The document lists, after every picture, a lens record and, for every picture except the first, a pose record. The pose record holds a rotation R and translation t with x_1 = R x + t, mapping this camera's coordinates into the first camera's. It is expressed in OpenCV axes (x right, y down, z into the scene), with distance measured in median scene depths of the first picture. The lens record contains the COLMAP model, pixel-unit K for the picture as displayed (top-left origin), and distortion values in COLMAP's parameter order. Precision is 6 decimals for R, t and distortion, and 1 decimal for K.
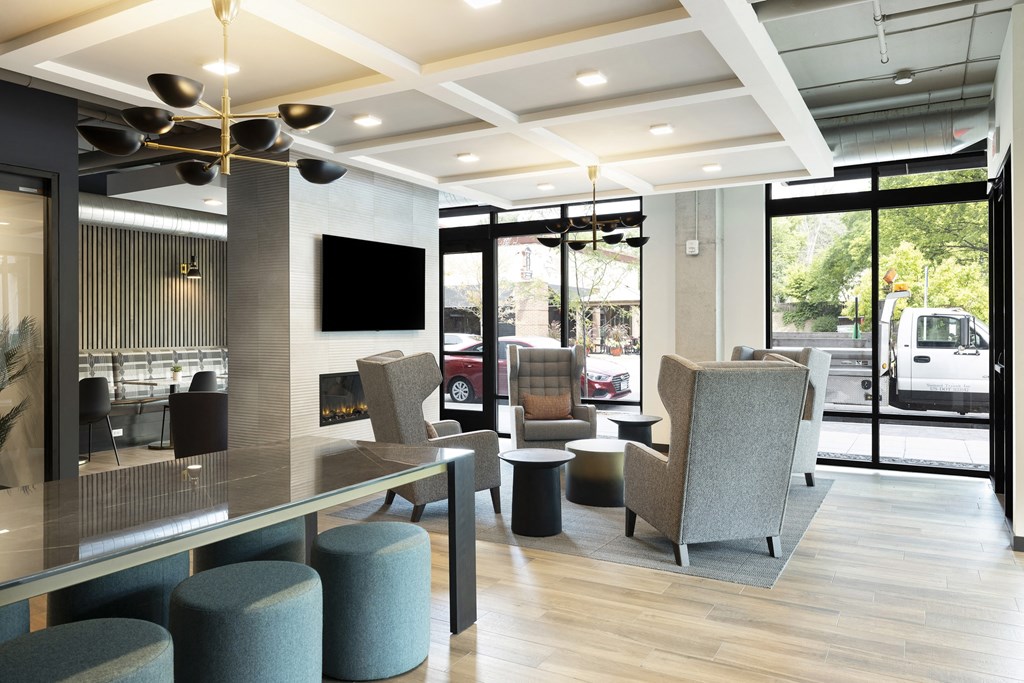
lens RADIAL K [[730.0, 0, 514.8], [0, 730.0, 337.0], [0, 0, 1]] dist [0.002215, -0.001567]
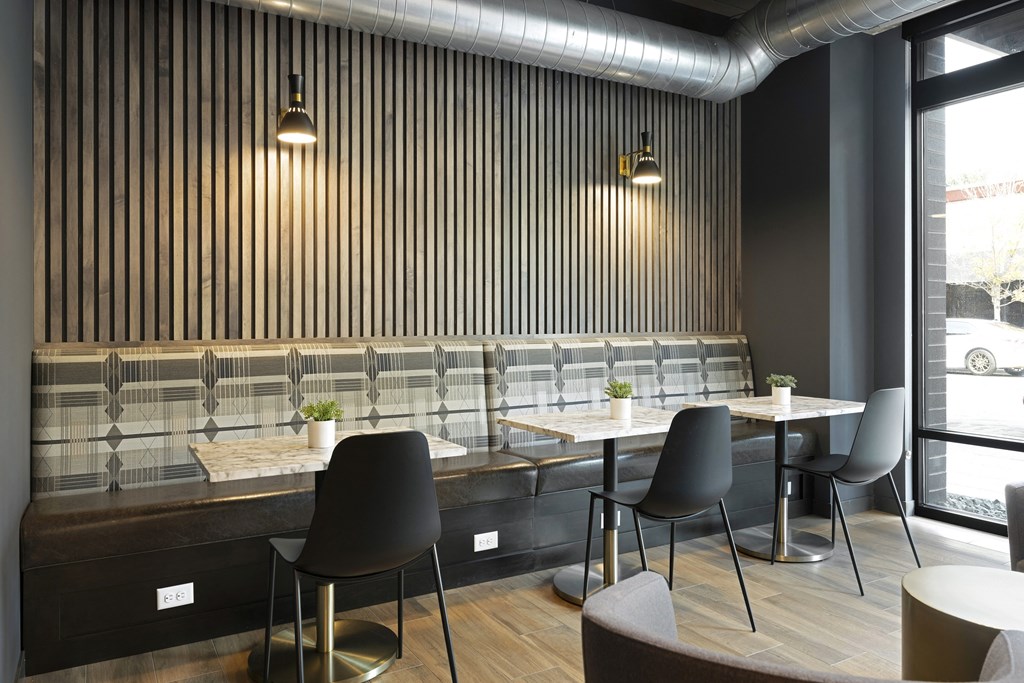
lens RADIAL K [[730.0, 0, 513.2], [0, 730.0, 332.9], [0, 0, 1]] dist [0.002215, -0.001567]
pose [[0.861004, 0.003330, -0.508587, -0.302141], [-0.000710, 0.999985, 0.005344, 0.011870], [0.508597, -0.004241, 0.860994, 0.612321]]
